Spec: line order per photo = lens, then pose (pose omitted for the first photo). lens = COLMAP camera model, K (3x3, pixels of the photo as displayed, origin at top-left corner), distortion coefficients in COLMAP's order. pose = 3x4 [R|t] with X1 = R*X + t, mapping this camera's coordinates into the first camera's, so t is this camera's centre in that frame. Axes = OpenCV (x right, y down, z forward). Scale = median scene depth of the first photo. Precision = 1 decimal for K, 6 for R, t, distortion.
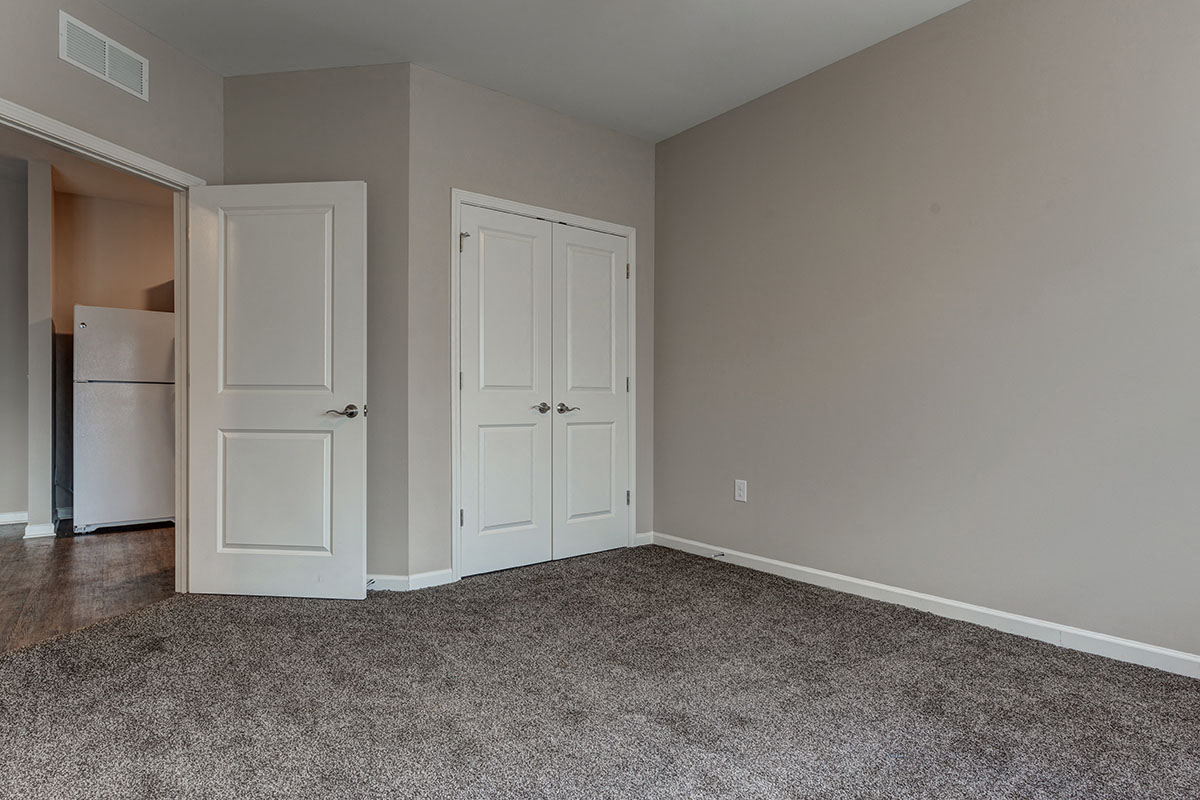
lens RADIAL K [[648.1, 0, 595.0], [0, 648.1, 402.6], [0, 0, 1]] dist [-0.001960, -0.000952]
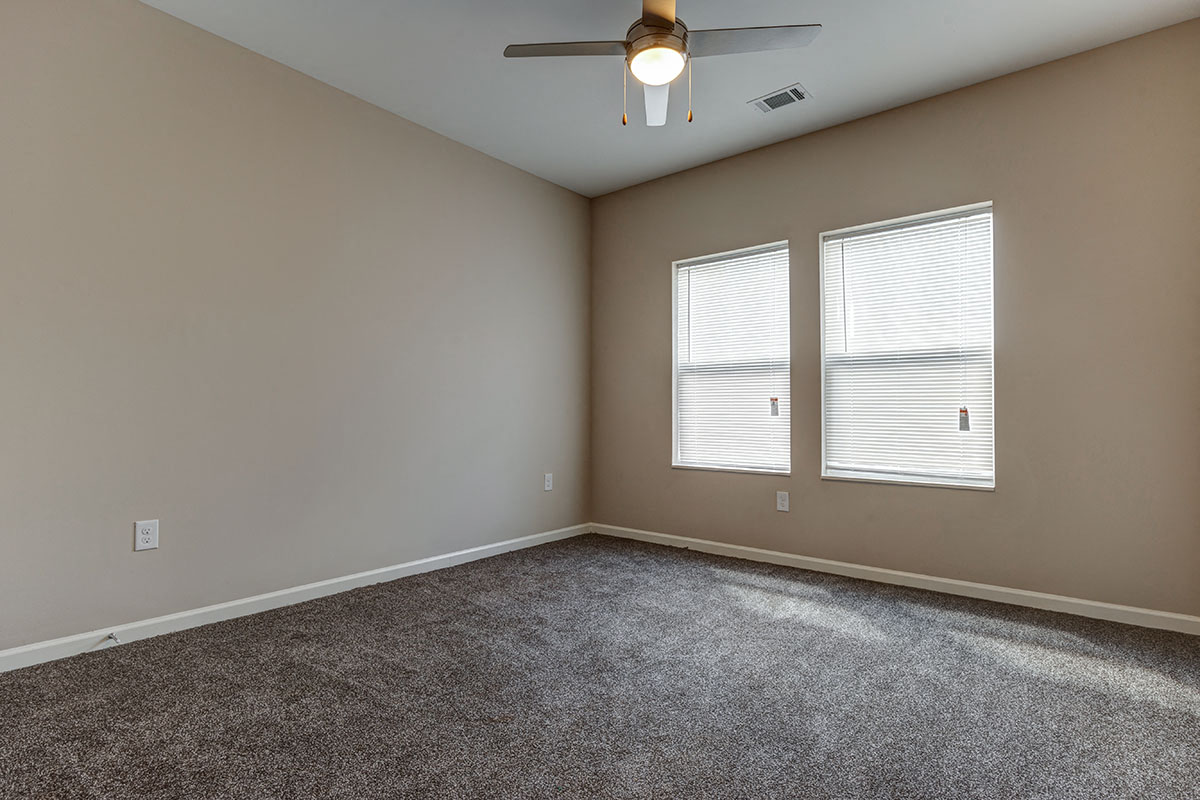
lens RADIAL K [[648.1, 0, 595.2], [0, 648.1, 397.1], [0, 0, 1]] dist [-0.001960, -0.000952]
pose [[-0.226236, 0.008807, 0.974033, -0.705022], [-0.003093, 0.999948, -0.009760, -0.012184], [-0.974068, -0.005221, -0.226197, 0.818233]]
